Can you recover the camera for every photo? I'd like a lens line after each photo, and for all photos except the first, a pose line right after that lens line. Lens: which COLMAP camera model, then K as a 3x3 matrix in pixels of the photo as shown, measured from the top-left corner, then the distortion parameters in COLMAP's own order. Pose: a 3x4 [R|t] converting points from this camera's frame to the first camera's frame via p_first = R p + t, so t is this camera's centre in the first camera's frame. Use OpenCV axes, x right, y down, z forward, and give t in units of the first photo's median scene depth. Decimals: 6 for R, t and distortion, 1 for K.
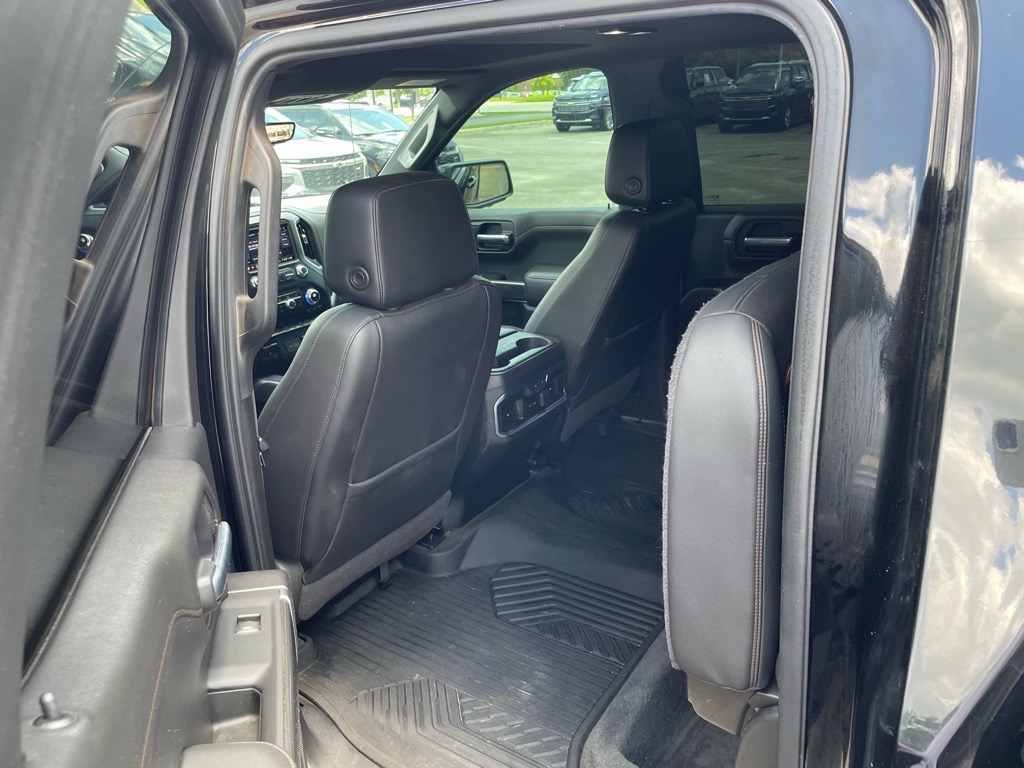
lens RADIAL K [[777.7, 0, 512.0], [0, 777.7, 384.0], [0, 0, 1]] dist [0.082201, -0.105443]
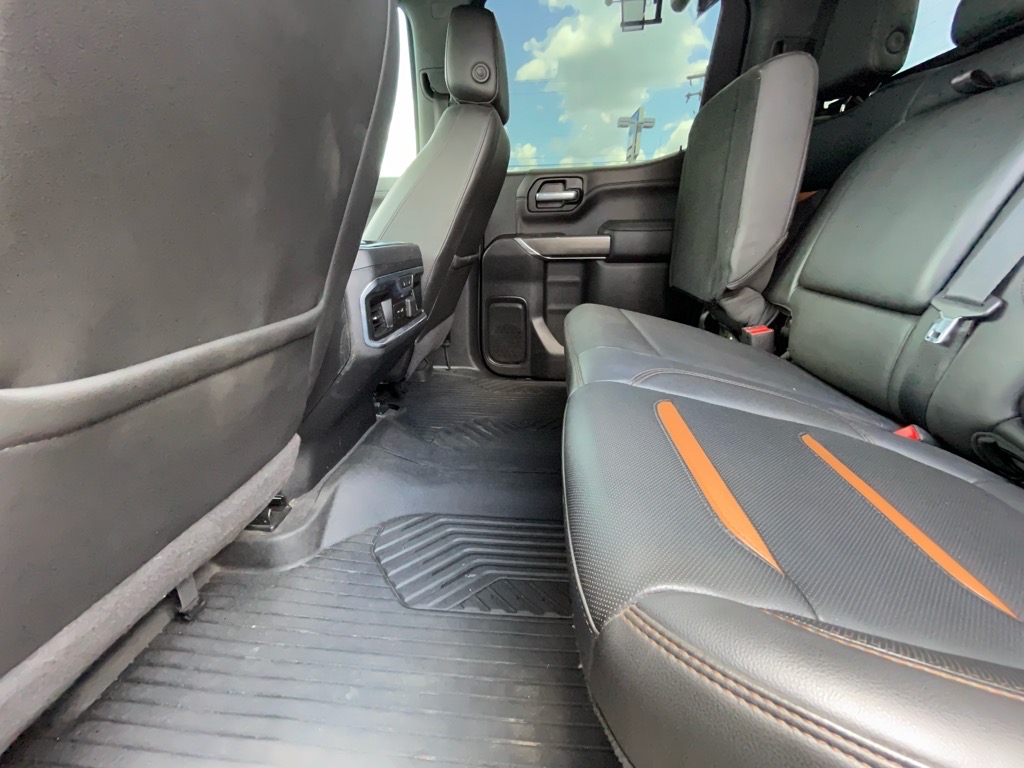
lens RADIAL K [[418.0, 0, 512.0], [0, 418.0, 384.0], [0, 0, 1]] dist [-0.001969, -0.000109]
pose [[0.863876, -0.100469, 0.493583, -0.090134], [0.112976, 0.993587, 0.004514, 0.109567], [-0.490872, 0.051863, 0.869687, 0.589020]]
